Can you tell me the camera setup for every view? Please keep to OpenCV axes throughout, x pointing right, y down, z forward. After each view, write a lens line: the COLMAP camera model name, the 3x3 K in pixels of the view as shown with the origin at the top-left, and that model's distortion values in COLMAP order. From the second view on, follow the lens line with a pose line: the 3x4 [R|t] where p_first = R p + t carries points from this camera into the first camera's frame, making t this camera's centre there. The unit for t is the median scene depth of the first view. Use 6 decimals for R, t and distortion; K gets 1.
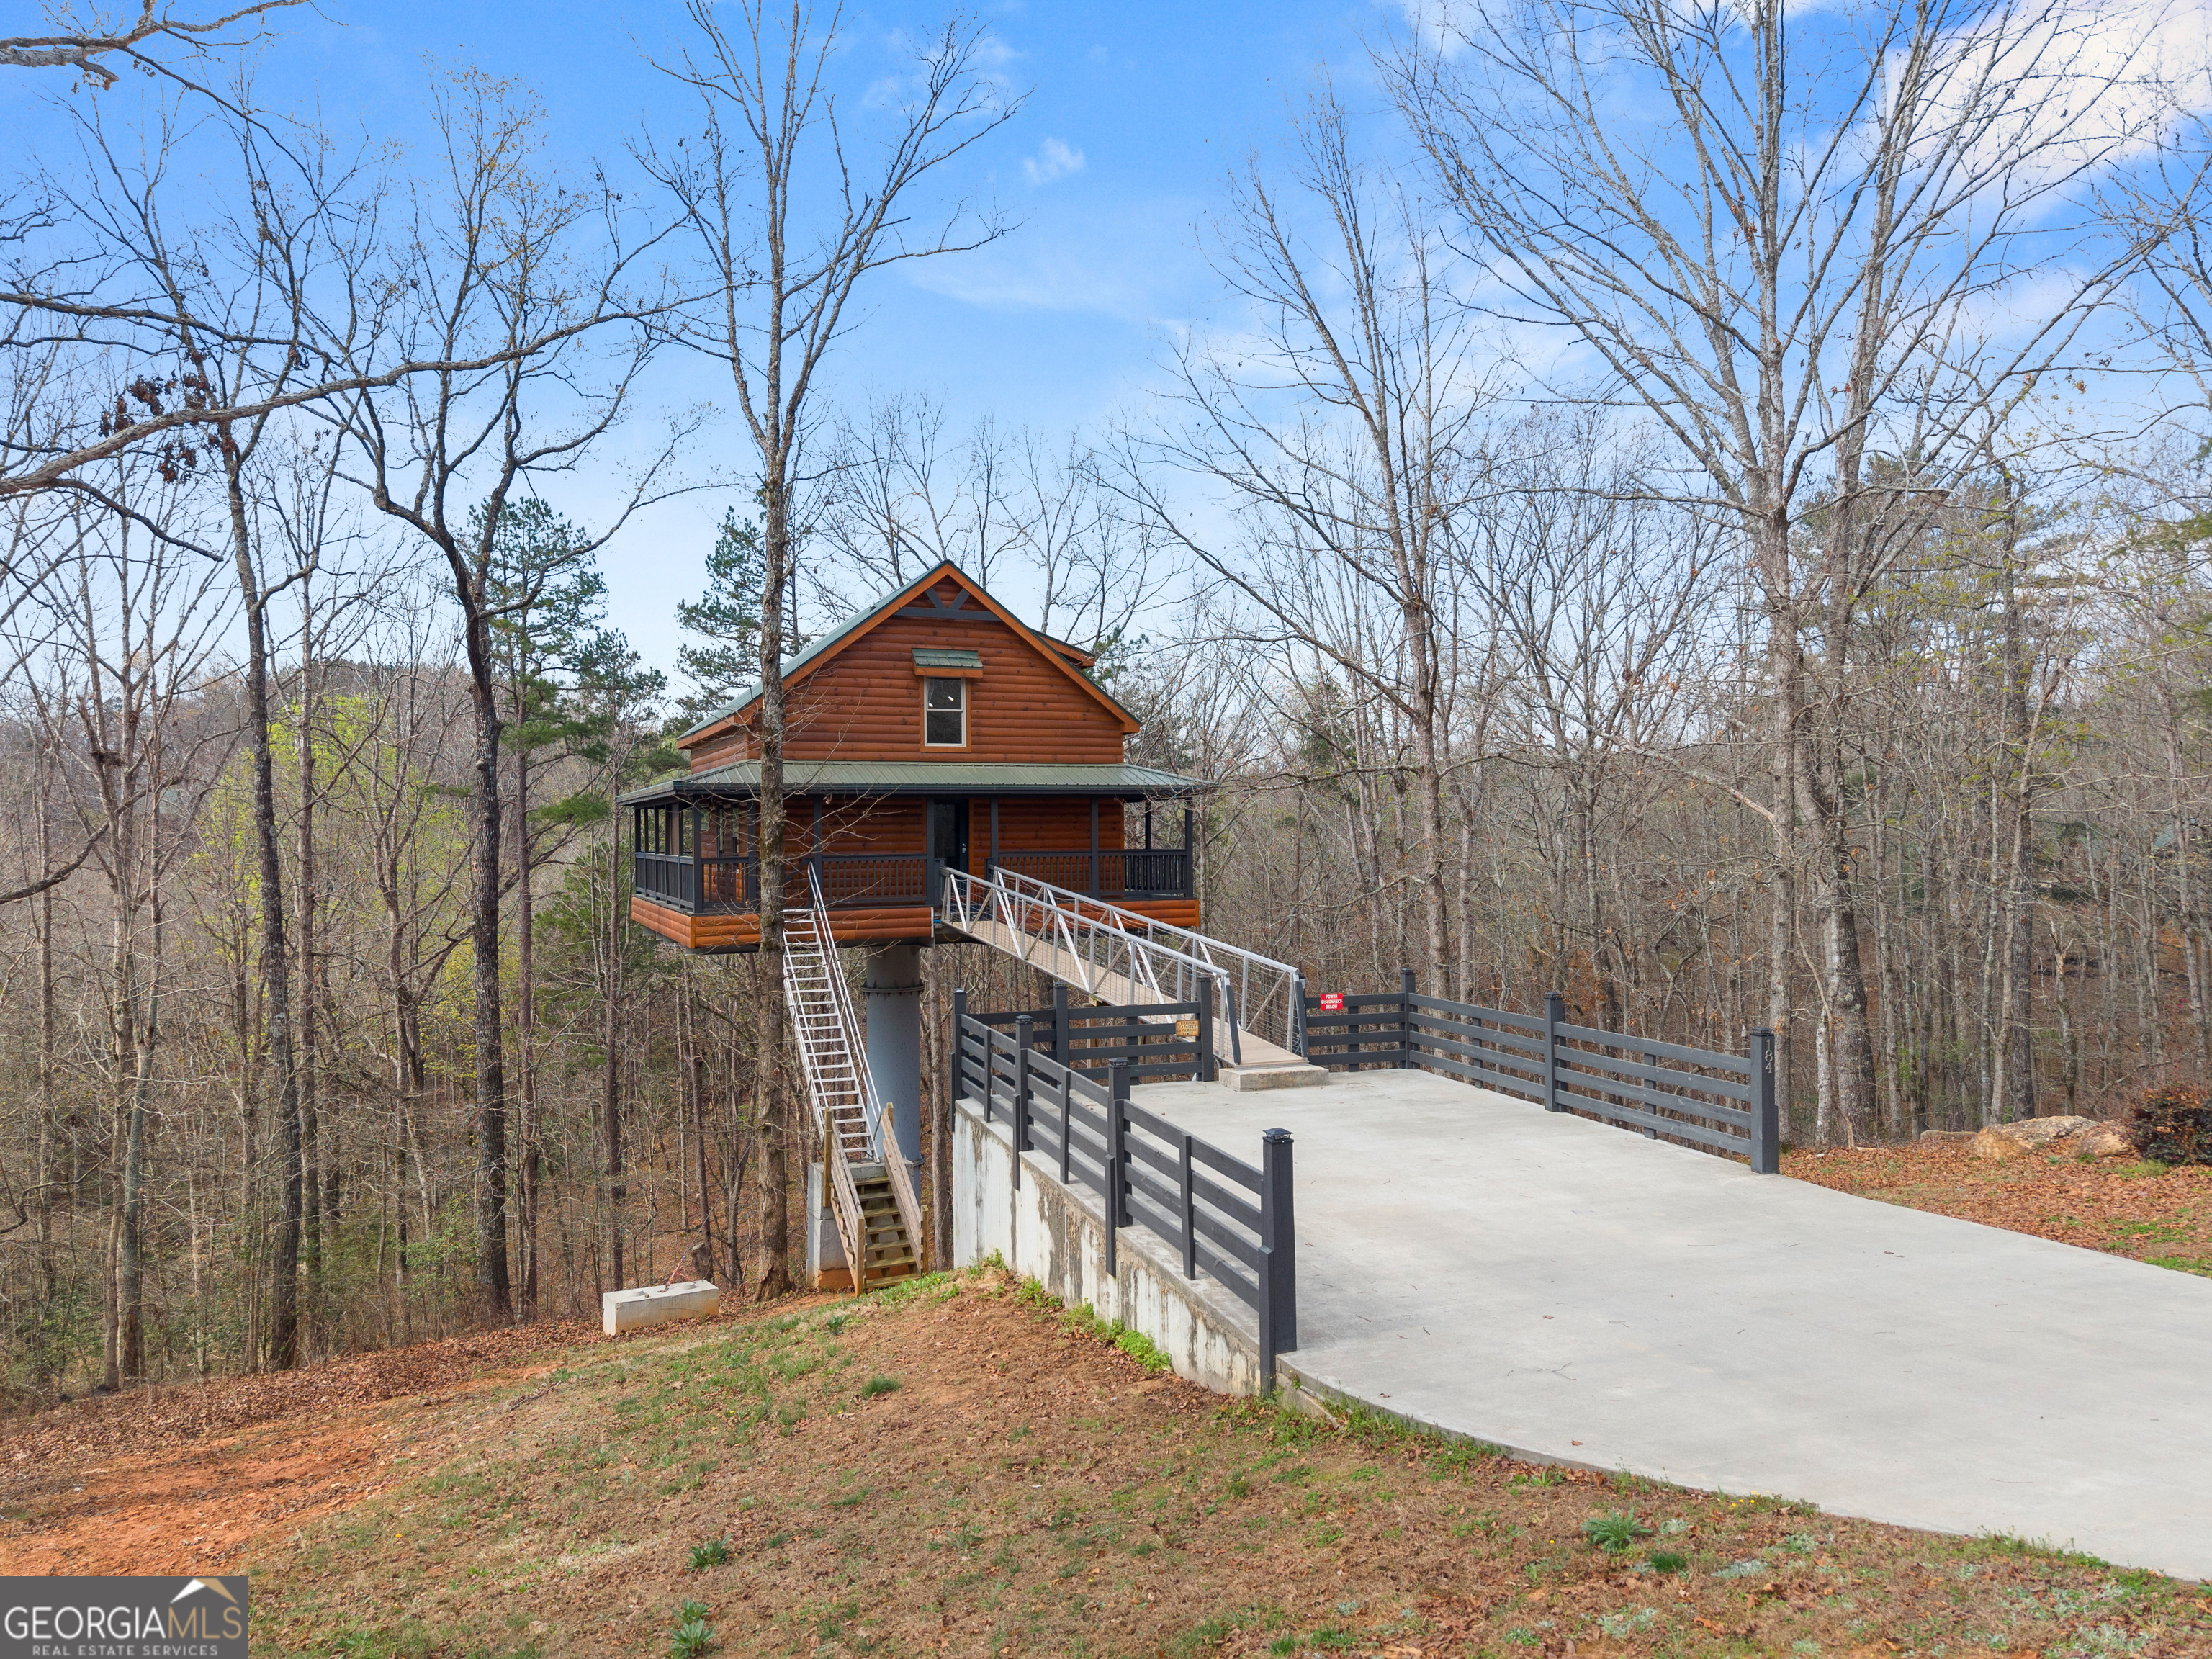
lens RADIAL K [[1506.8, 0, 1106.0], [0, 1506.8, 829.5], [0, 0, 1]] dist [0.004296, -0.002486]
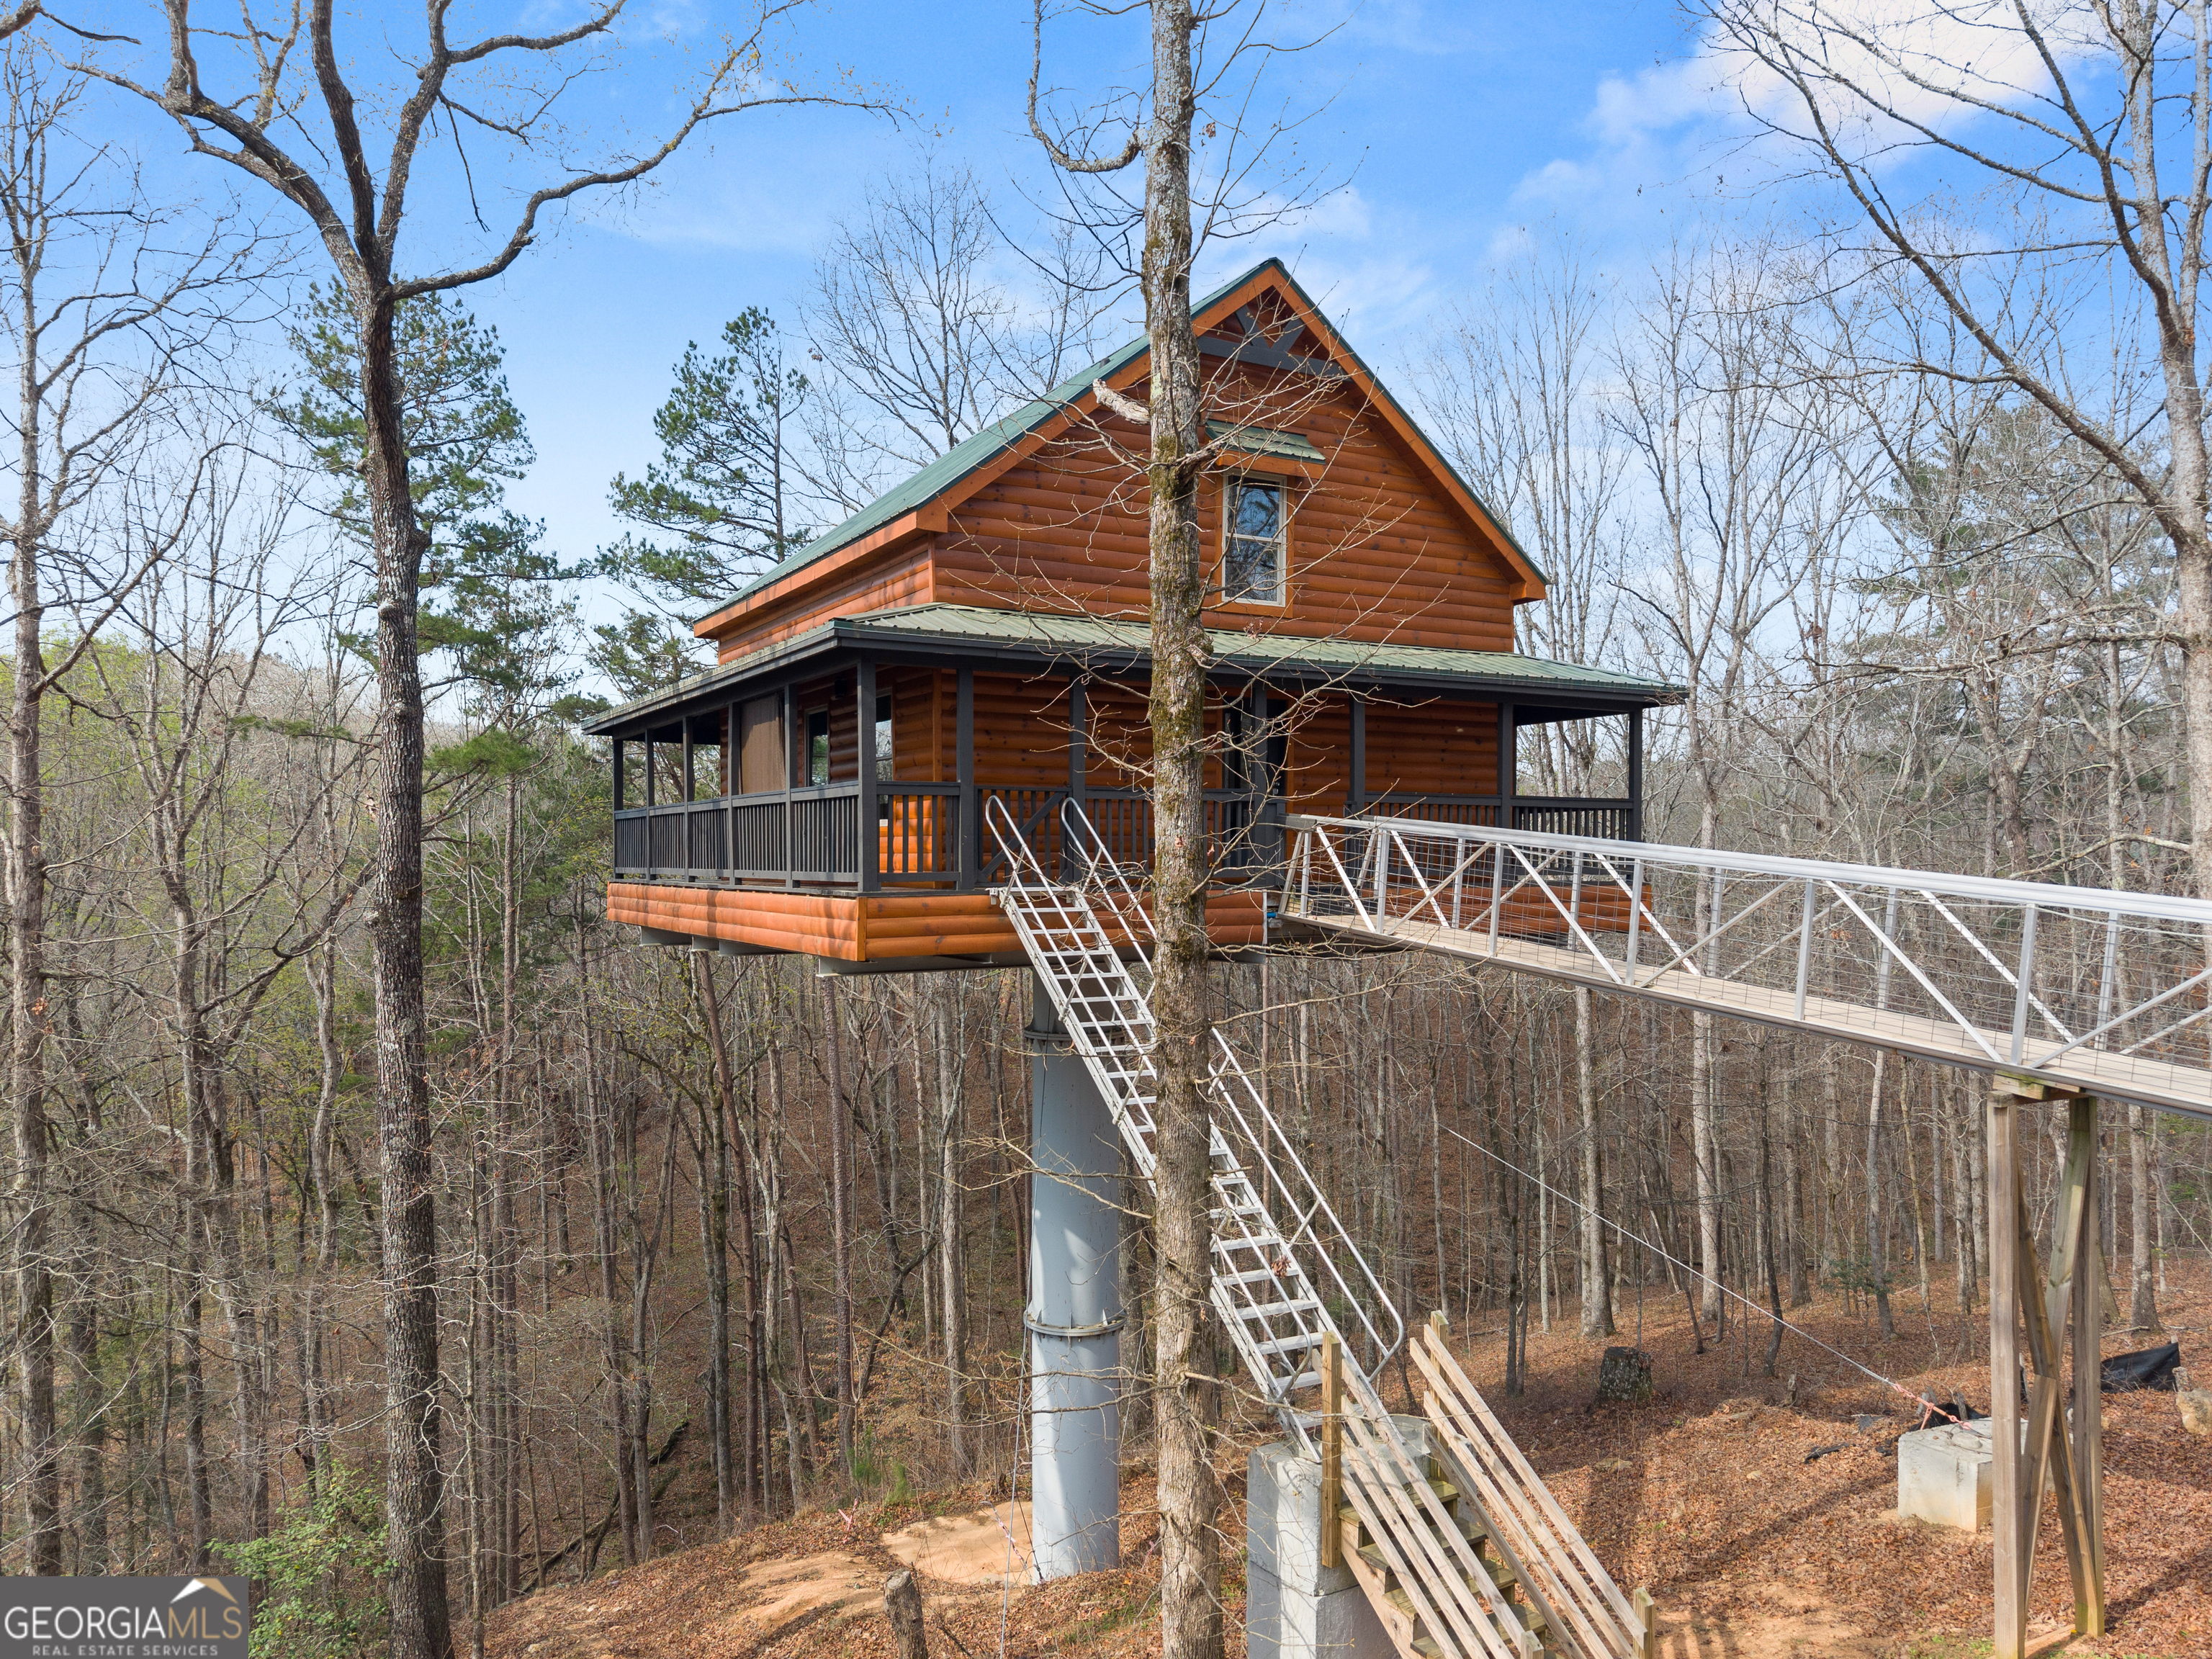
lens RADIAL K [[1515.7, 0, 1109.3], [0, 1515.7, 874.9], [0, 0, 1]] dist [0.006615, -0.003387]
pose [[0.992991, 0.007123, 0.117973, -0.221681], [-0.008746, 0.999874, 0.013246, 0.037630], [-0.117863, -0.014185, 0.992928, 0.437564]]
